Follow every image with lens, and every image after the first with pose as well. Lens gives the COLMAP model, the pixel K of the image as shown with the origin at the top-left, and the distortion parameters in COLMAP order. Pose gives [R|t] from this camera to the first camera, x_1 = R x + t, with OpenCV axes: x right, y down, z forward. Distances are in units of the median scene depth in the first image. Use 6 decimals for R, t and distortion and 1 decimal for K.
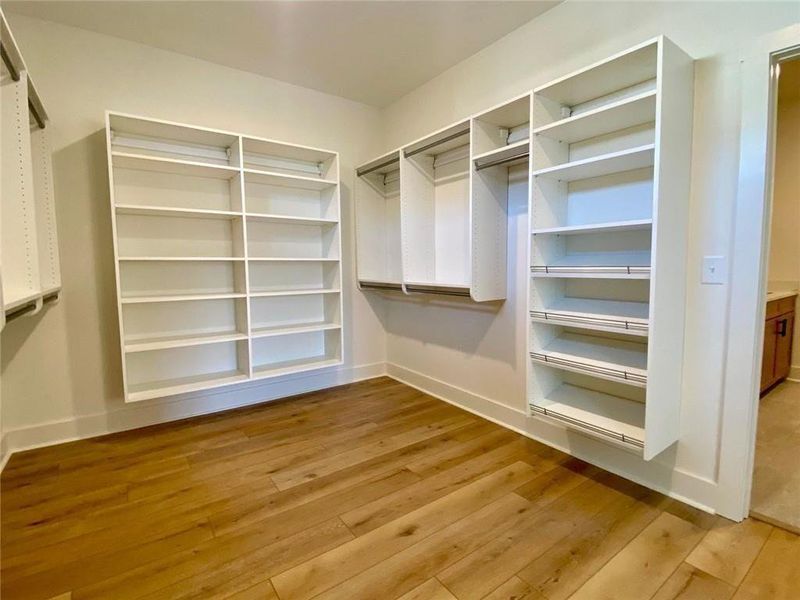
lens RADIAL K [[400.8, 0, 402.9], [0, 400.8, 296.7], [0, 0, 1]] dist [0.042455, -0.007831]
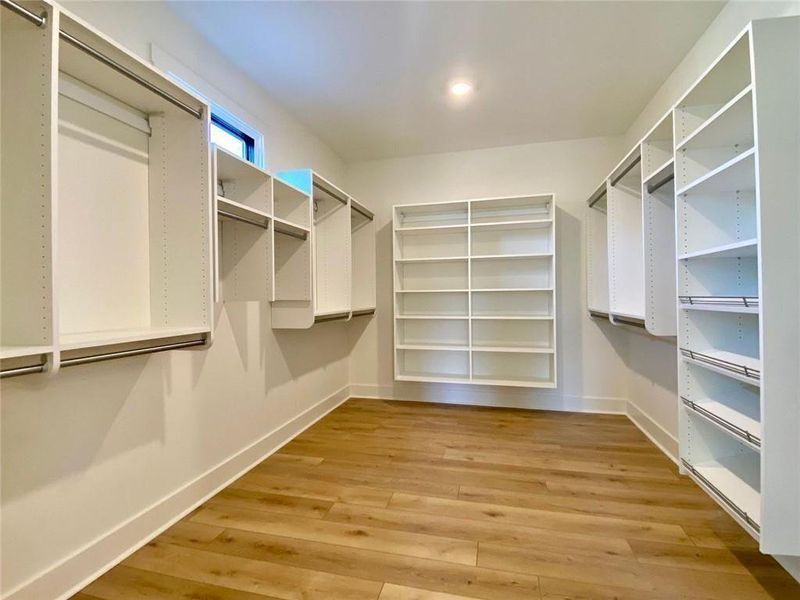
lens RADIAL K [[411.7, 0, 399.5], [0, 411.7, 299.0], [0, 0, 1]] dist [0.054279, -0.003383]
pose [[0.638383, 0.007292, -0.769684, 0.588187], [-0.057911, 0.997576, -0.038581, 0.000245], [0.767537, 0.069203, 0.637258, -0.043506]]
